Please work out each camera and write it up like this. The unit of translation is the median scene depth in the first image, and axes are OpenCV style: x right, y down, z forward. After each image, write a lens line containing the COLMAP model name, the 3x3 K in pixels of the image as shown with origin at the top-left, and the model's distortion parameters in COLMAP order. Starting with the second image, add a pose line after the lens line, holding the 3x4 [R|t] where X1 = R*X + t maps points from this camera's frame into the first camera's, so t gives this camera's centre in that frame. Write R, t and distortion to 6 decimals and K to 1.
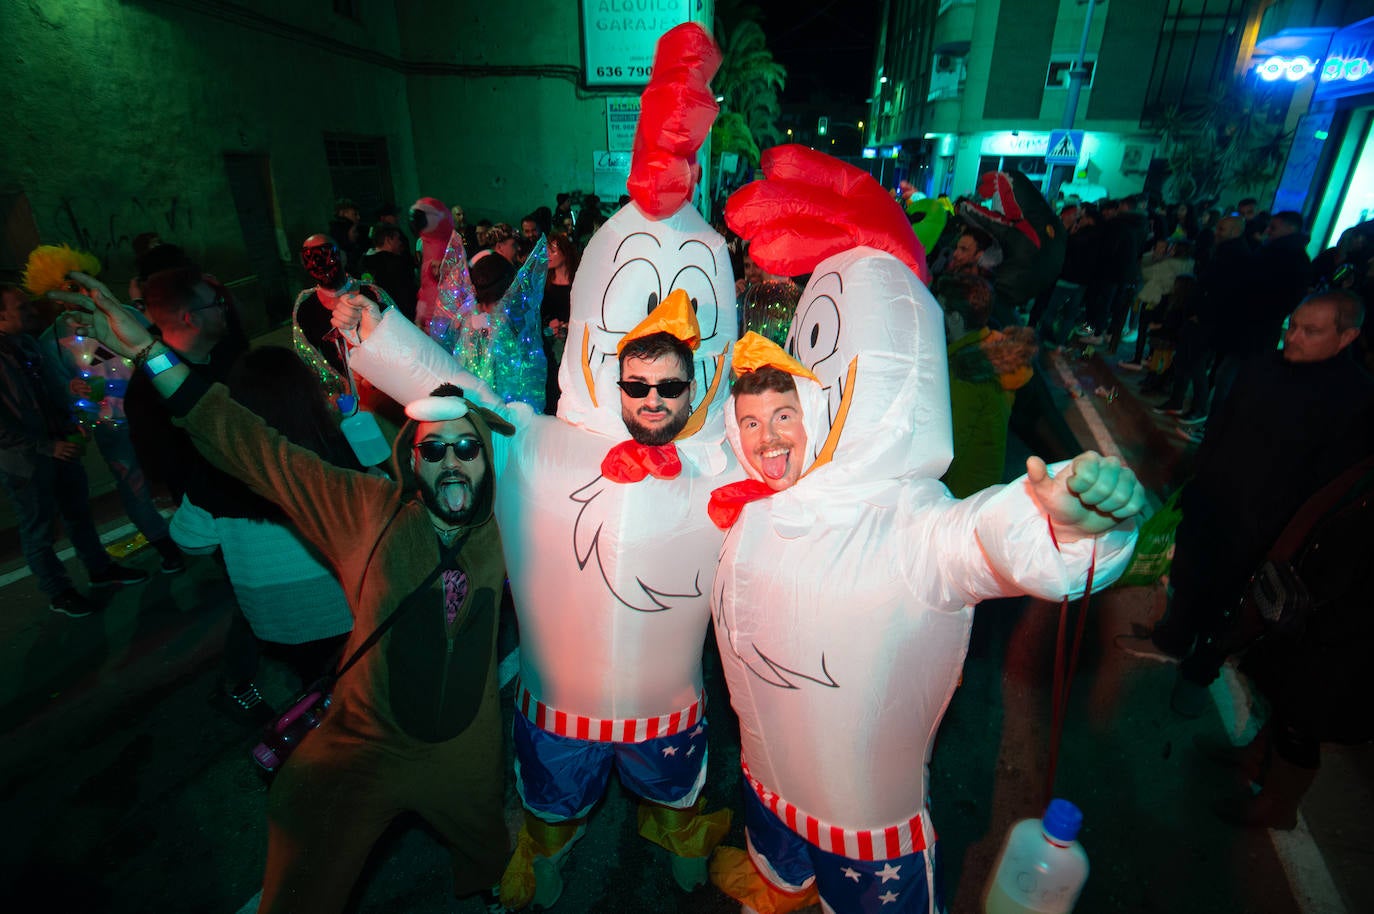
lens RADIAL K [[652.4, 0, 667.3], [0, 652.4, 446.5], [0, 0, 1]] dist [0.001846, -0.023182]
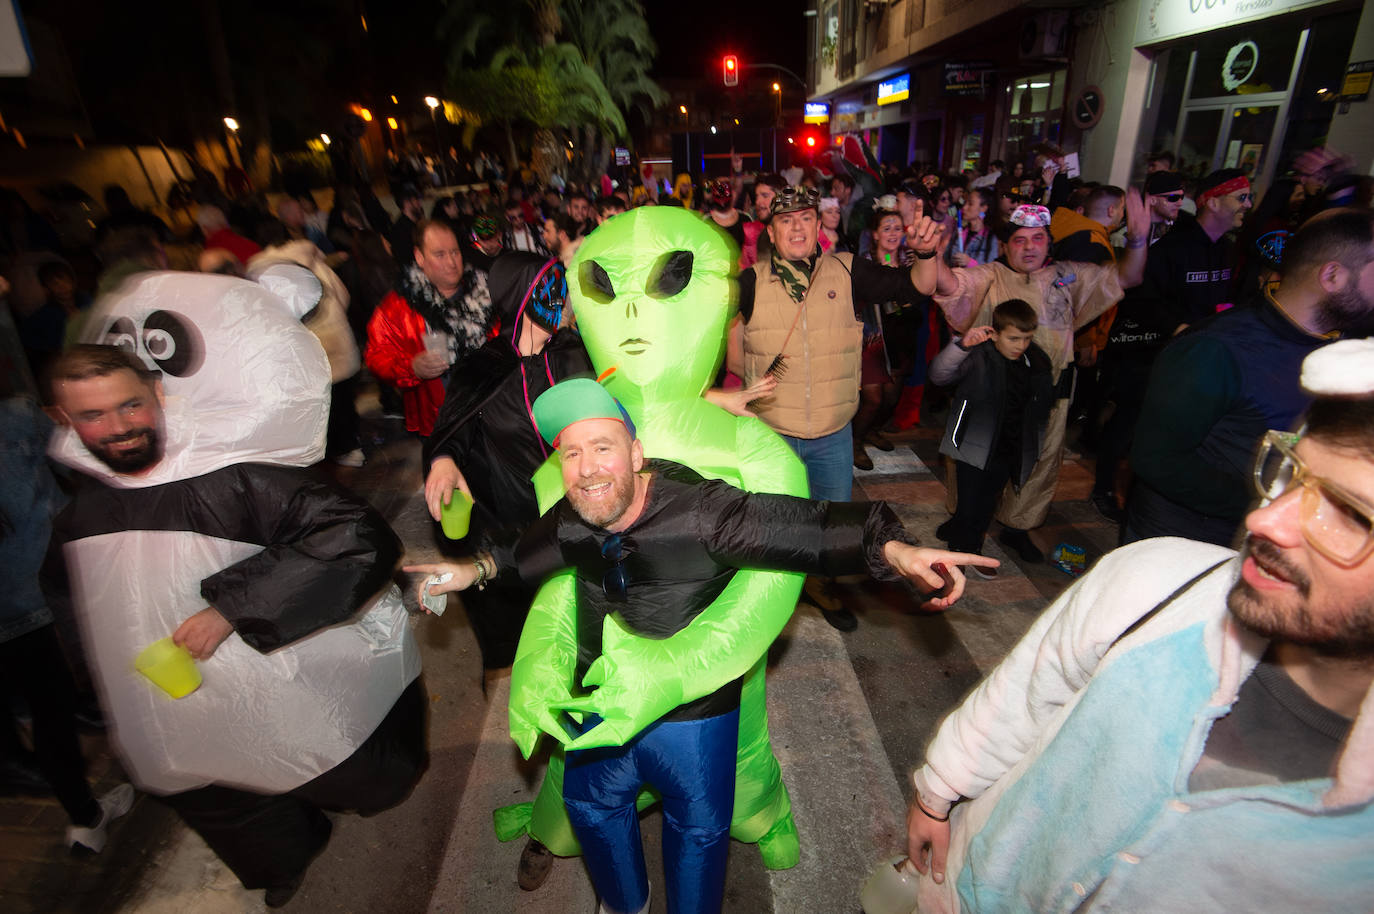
lens RADIAL K [[652.0, 0, 676.4], [0, 652.0, 449.7], [0, 0, 1]] dist [-0.015240, -0.012499]
pose [[0.986955, -0.116450, 0.111173, 0.097328], [0.115653, 0.993196, 0.013615, -0.191616], [-0.112002, -0.000580, 0.993708, 0.484873]]
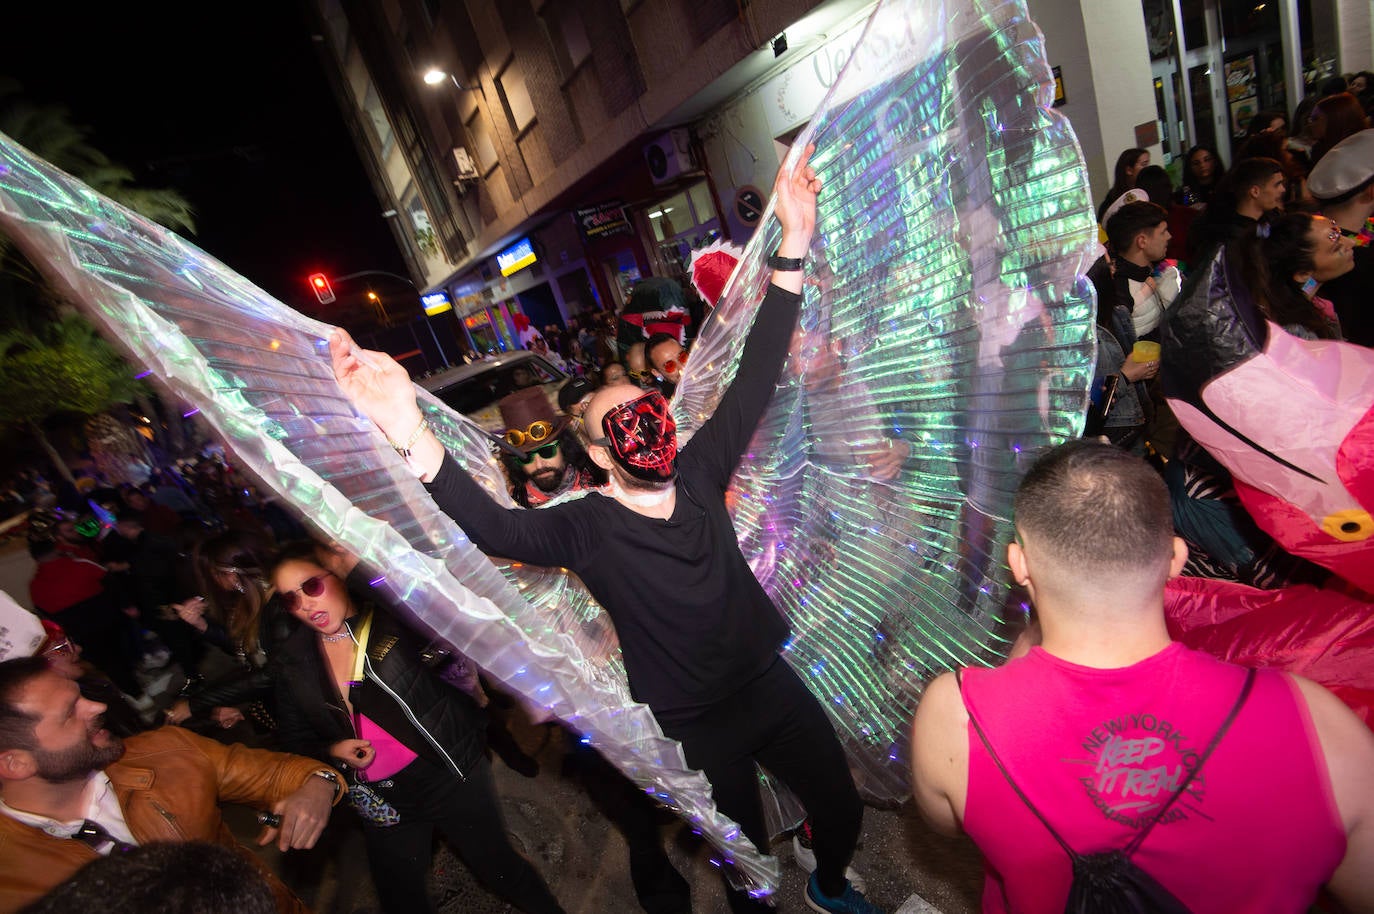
lens RADIAL K [[652.4, 0, 667.3], [0, 652.4, 446.5], [0, 0, 1]] dist [0.001846, -0.023182]
pose [[0.714727, -0.417588, 0.561057, 0.100457], [0.543970, 0.836126, -0.070643, -0.222937], [-0.439615, 0.355689, 0.824757, 0.551176]]
